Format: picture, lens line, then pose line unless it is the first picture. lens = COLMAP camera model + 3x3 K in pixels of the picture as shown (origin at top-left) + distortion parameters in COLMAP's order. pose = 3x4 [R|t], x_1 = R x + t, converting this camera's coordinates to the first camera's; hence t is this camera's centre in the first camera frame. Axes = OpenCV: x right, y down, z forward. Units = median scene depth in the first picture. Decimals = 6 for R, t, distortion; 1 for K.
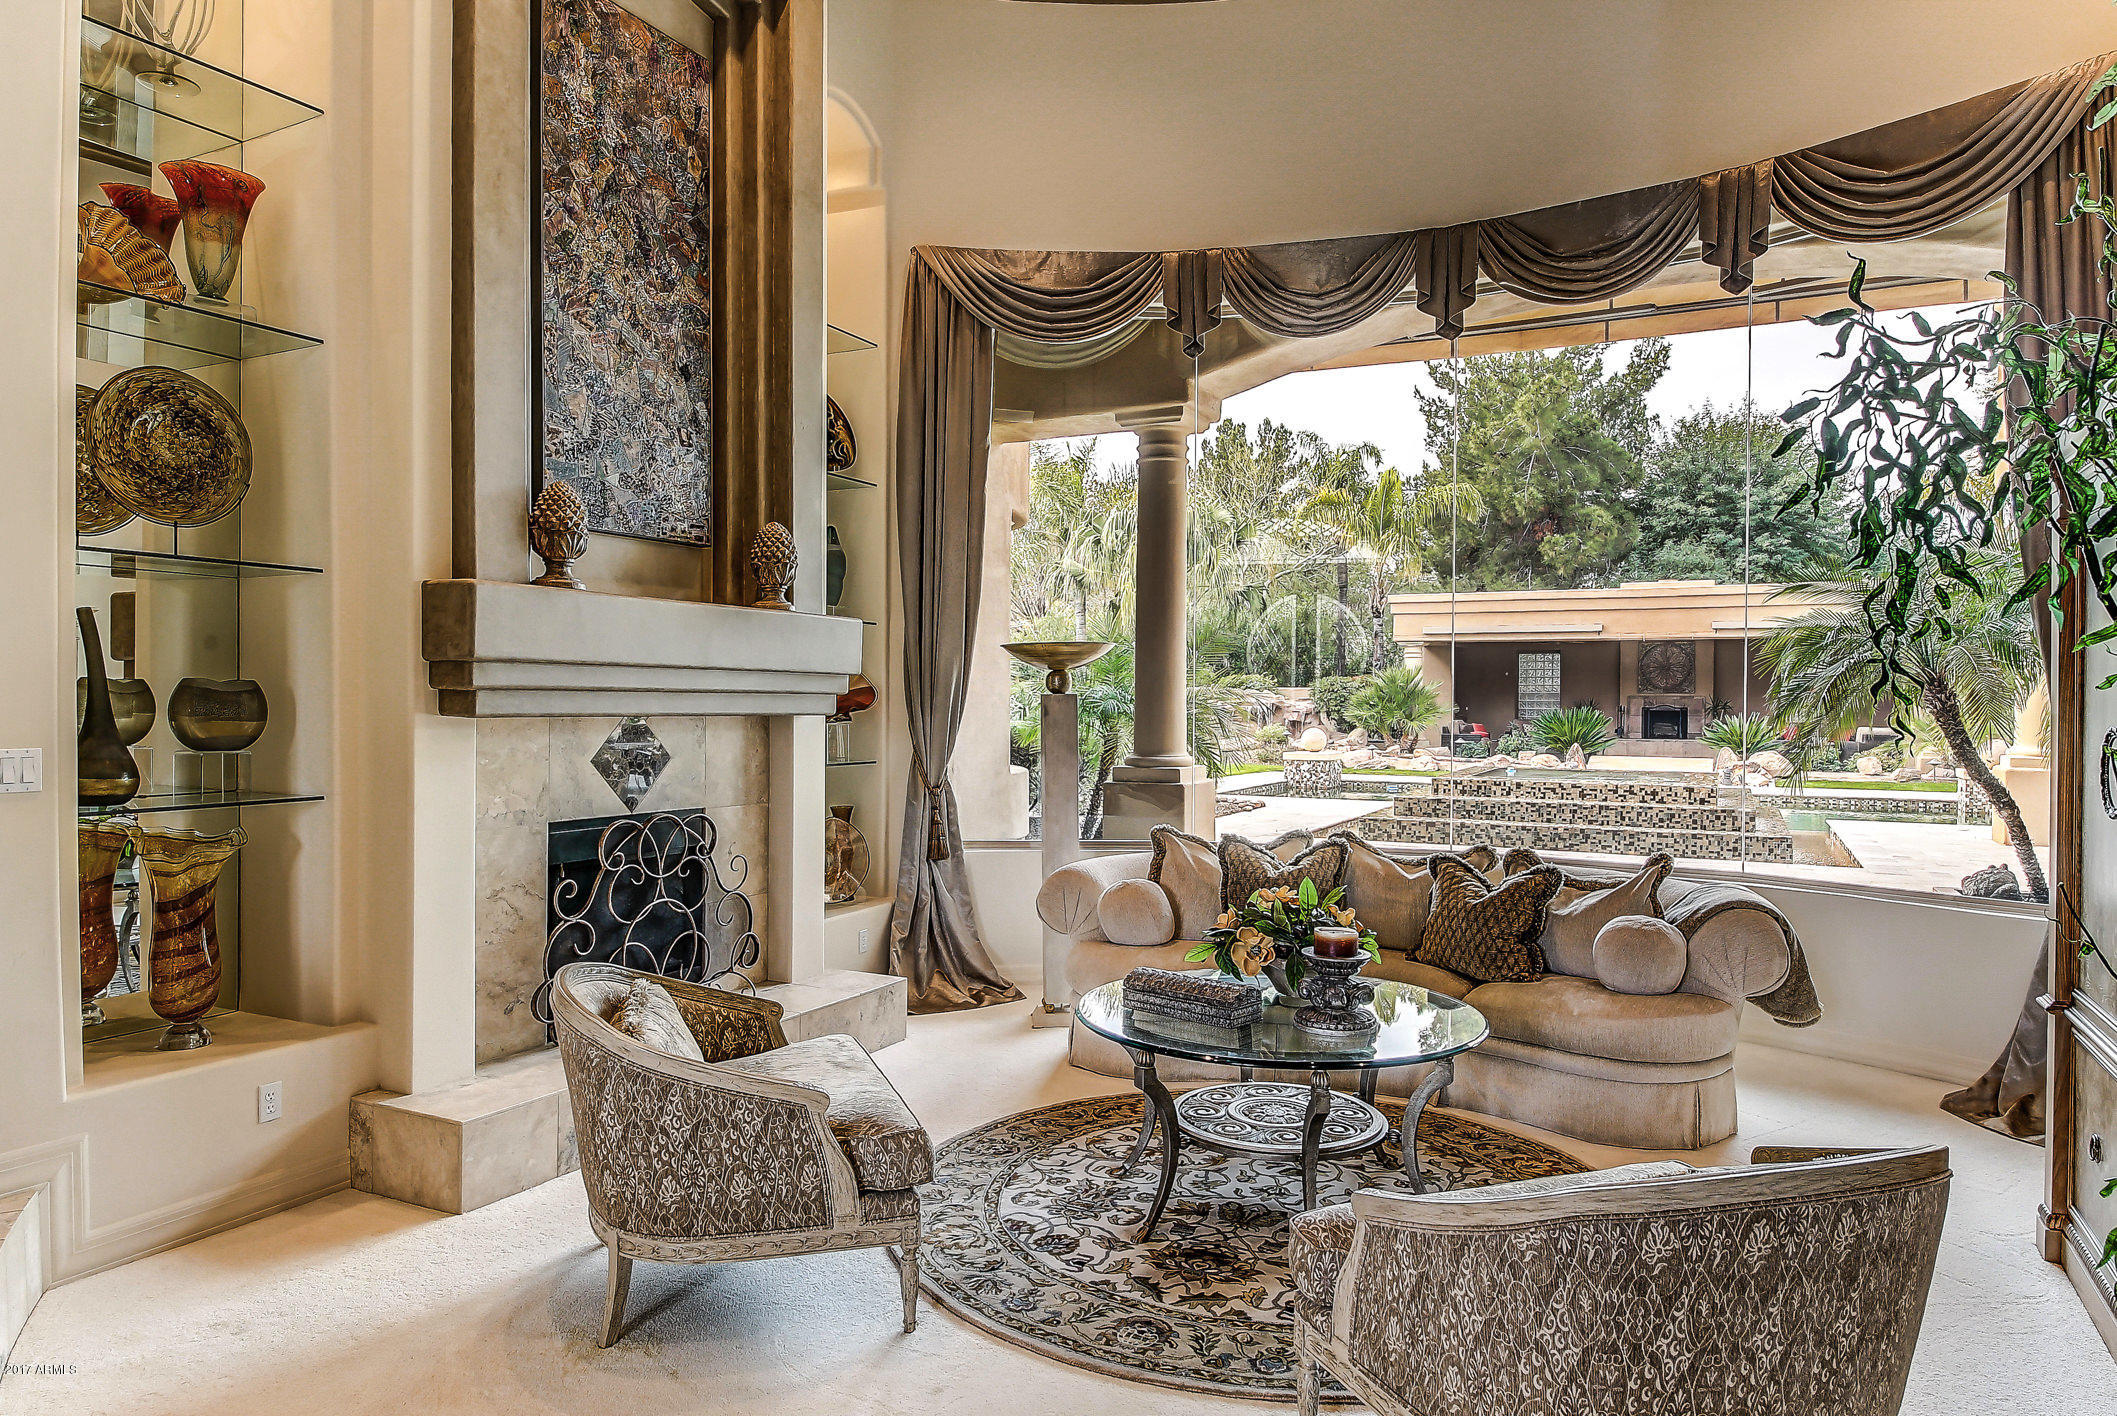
lens RADIAL K [[1308.7, 0, 1087.3], [0, 1308.7, 714.9], [0, 0, 1]] dist [0.004421, -0.007955]
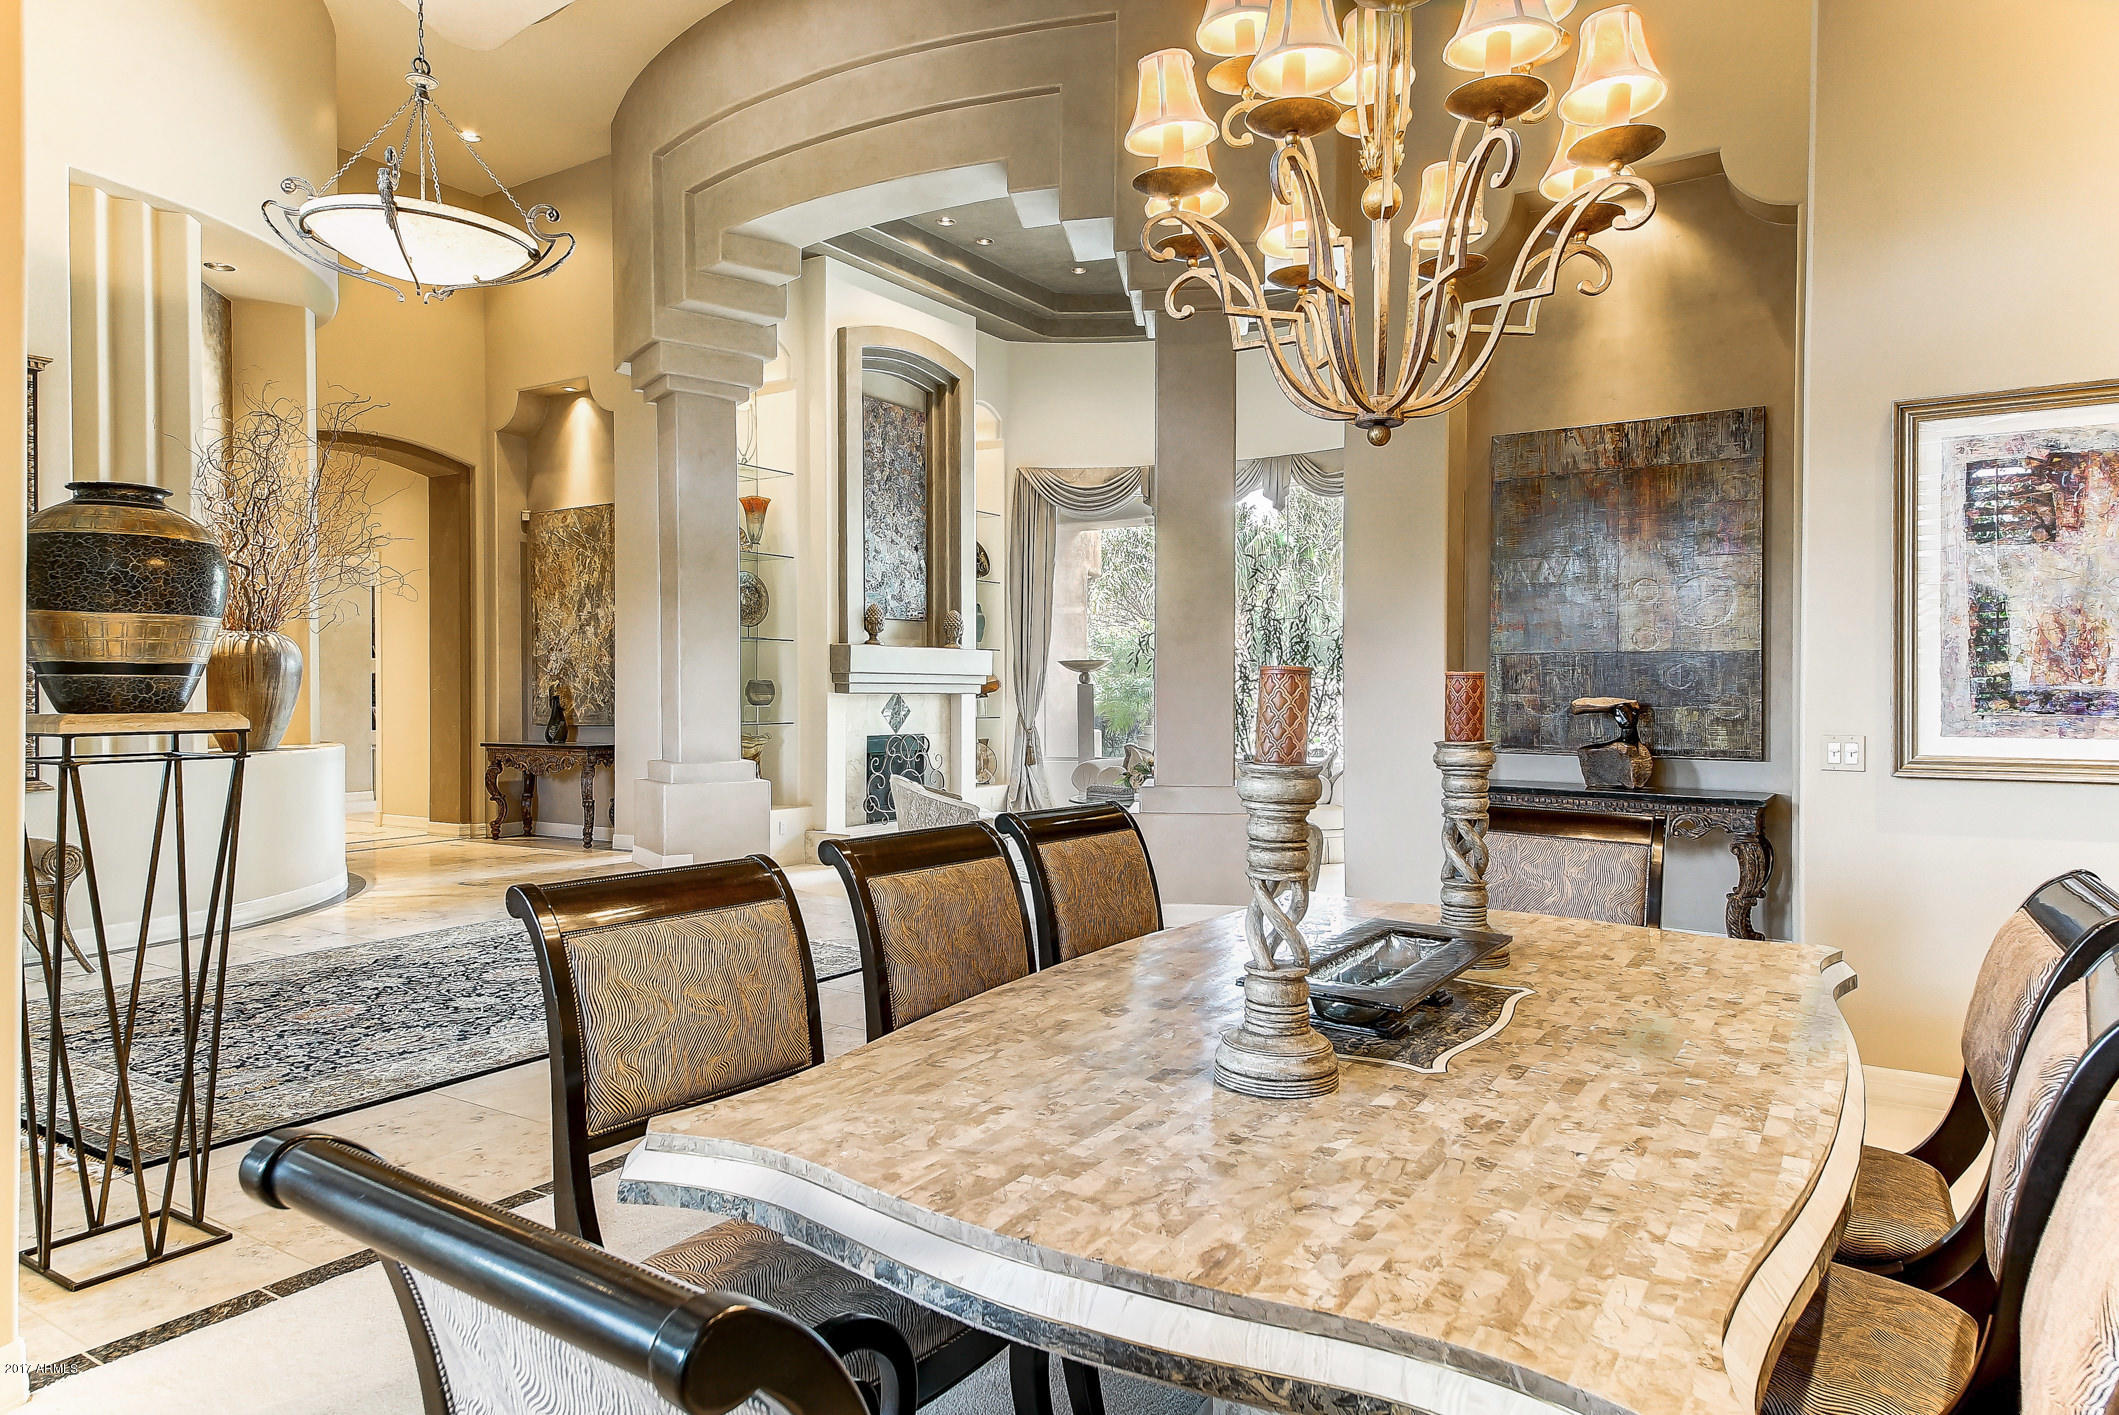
lens RADIAL K [[1310.0, 0, 1062.2], [0, 1310.0, 706.9], [0, 0, 1]] dist [0.004421, -0.007955]
pose [[0.990516, -0.002813, -0.137369, 0.239534], [0.002922, 0.999996, 0.000591, 0.020005], [0.137366, -0.000987, 0.990520, -1.126789]]
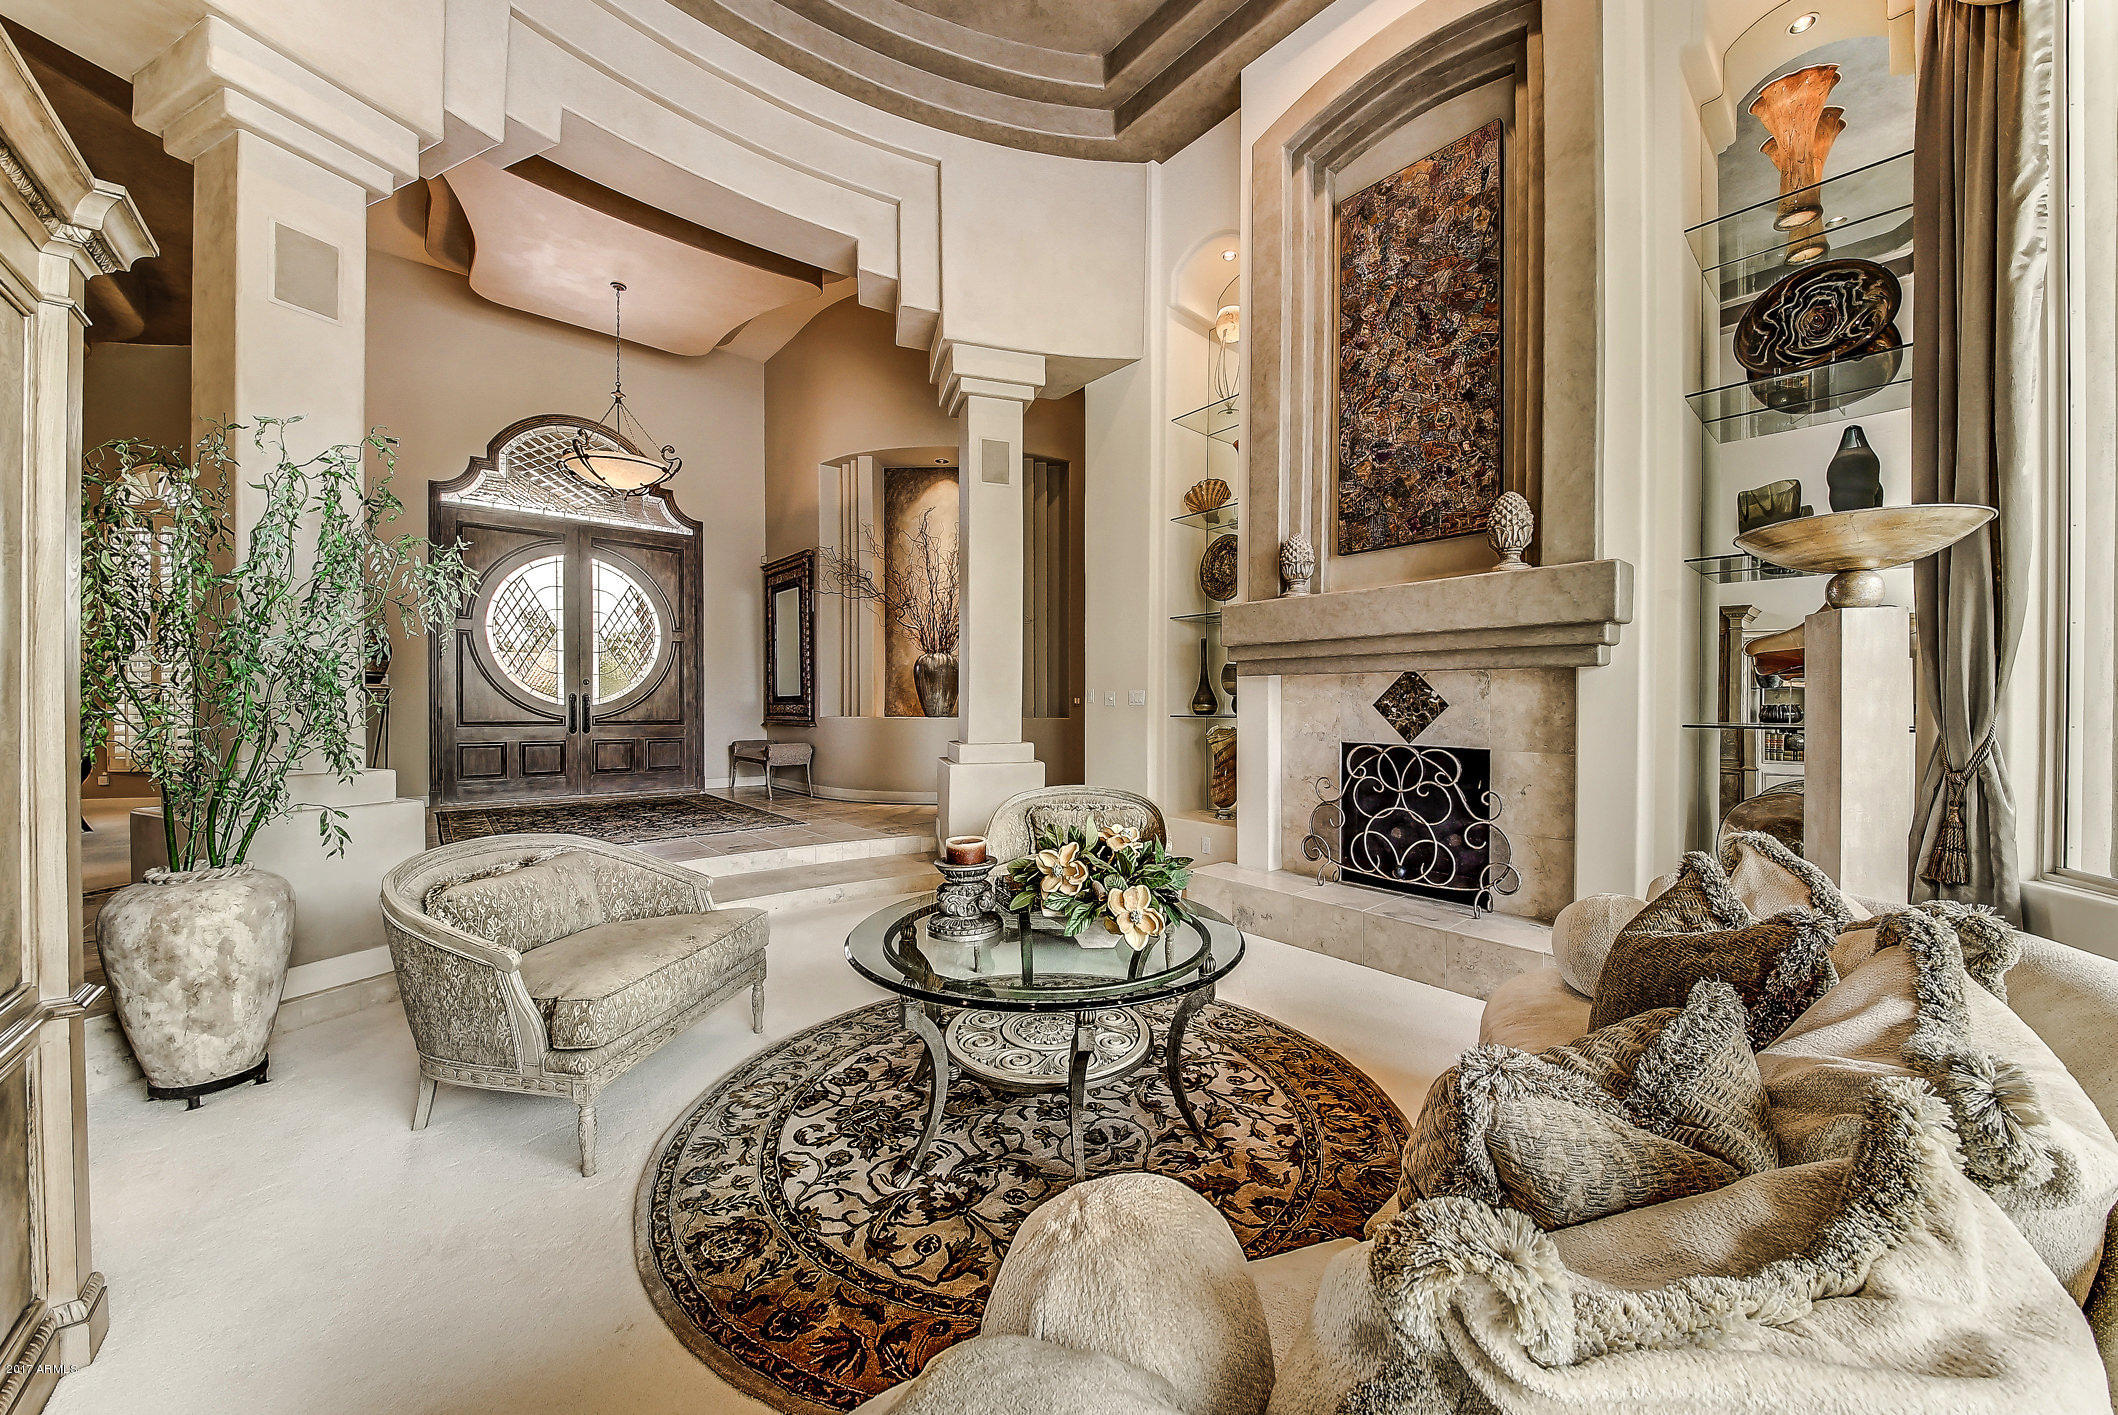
lens RADIAL K [[760.3, 0, 1040.6], [0, 760.3, 716.8], [0, 0, 1]] dist [-0.002158, -0.000435]
pose [[-0.407897, 0.011739, -0.912952, 0.450626], [-0.011424, 0.999773, 0.017960, 0.030107], [0.912956, 0.017756, -0.407671, 0.807053]]
